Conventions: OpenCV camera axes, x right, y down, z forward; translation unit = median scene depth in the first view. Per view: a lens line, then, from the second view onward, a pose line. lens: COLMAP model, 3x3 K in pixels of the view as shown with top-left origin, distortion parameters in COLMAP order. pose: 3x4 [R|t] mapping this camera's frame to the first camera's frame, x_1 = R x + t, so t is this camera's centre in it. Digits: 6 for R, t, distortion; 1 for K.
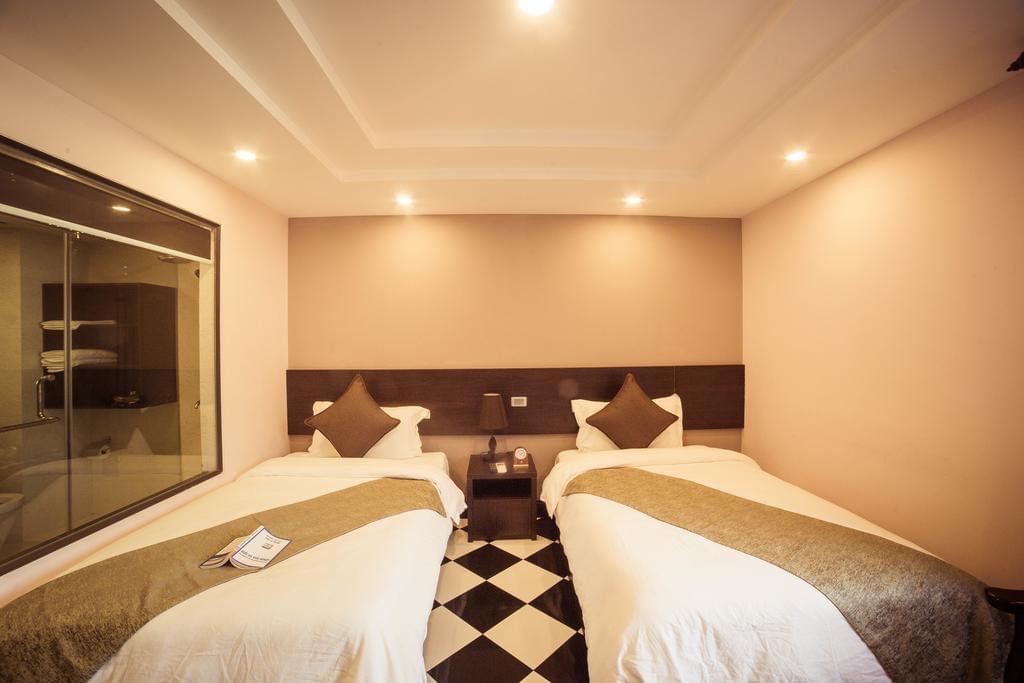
lens RADIAL K [[411.7, 0, 512.0], [0, 411.7, 341.5], [0, 0, 1]] dist [-0.102227, 0.033292]
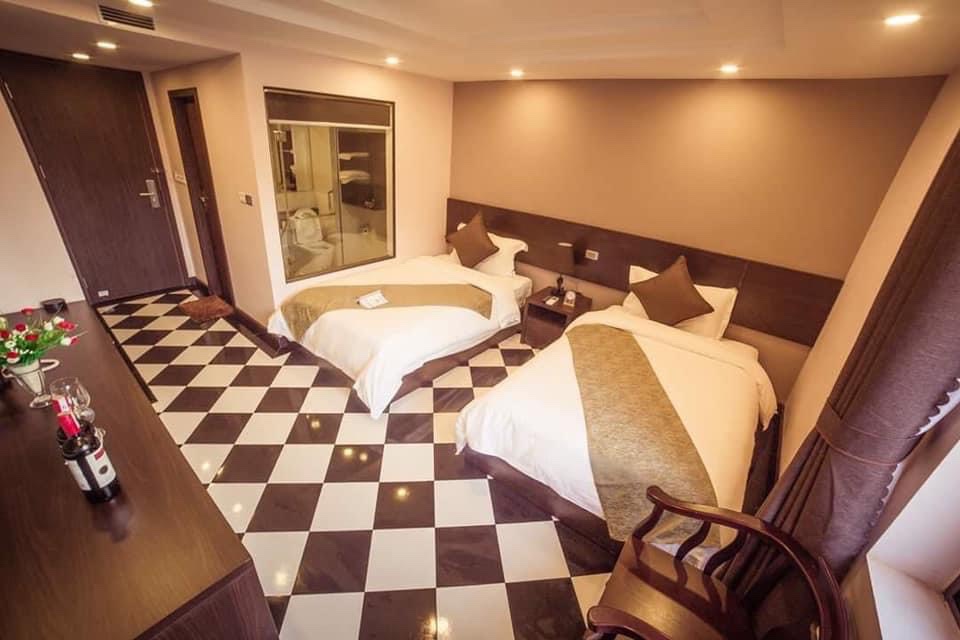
lens RADIAL K [[385.9, 0, 480.0], [0, 385.9, 320.0], [0, 0, 1]] dist [-0.102227, 0.033292]
pose [[0.757689, 0.330941, -0.562482, 0.493707], [-0.072735, 0.899340, 0.431157, -0.147413], [0.648550, -0.285771, 0.705491, -0.042728]]
